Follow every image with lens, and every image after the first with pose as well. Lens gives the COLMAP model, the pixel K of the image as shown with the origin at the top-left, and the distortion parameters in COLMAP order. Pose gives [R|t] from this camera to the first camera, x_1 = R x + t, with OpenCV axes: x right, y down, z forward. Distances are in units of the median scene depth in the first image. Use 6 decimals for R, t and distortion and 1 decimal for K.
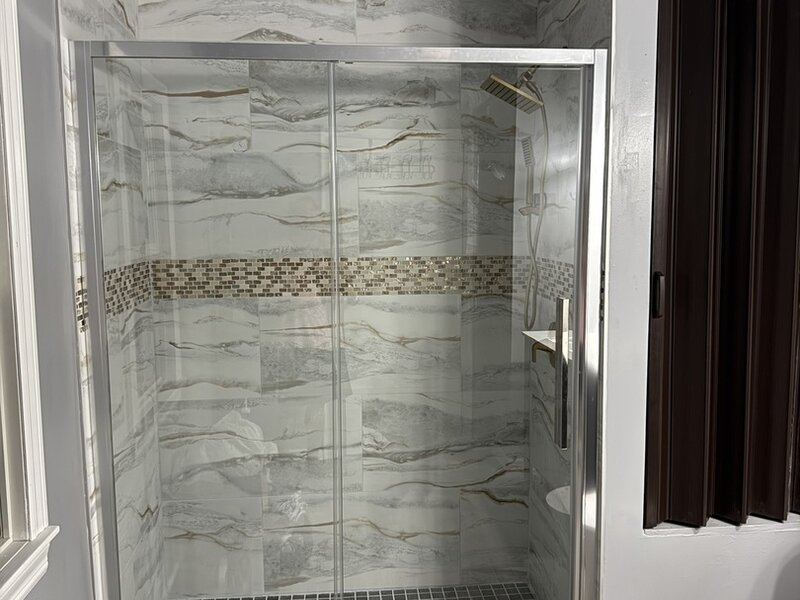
lens RADIAL K [[757.5, 0, 400.0], [0, 757.5, 300.0], [0, 0, 1]] dist [0.172631, -0.389180]
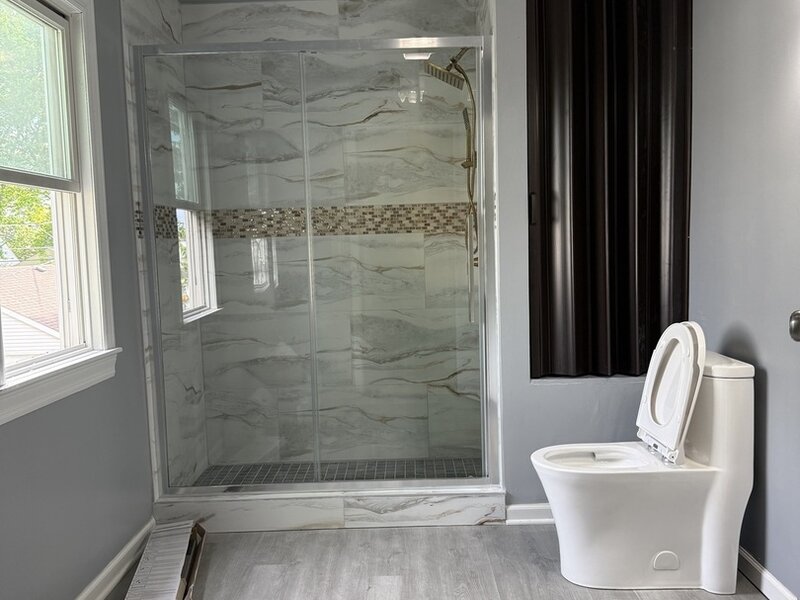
lens RADIAL K [[771.2, 0, 402.0], [0, 771.2, 311.1], [0, 0, 1]] dist [0.187048, -0.446086]
pose [[0.994386, -0.014116, -0.104864, 0.187228], [0.011316, 0.999565, -0.027244, 0.168319], [0.105203, 0.025904, 0.994113, -0.338011]]
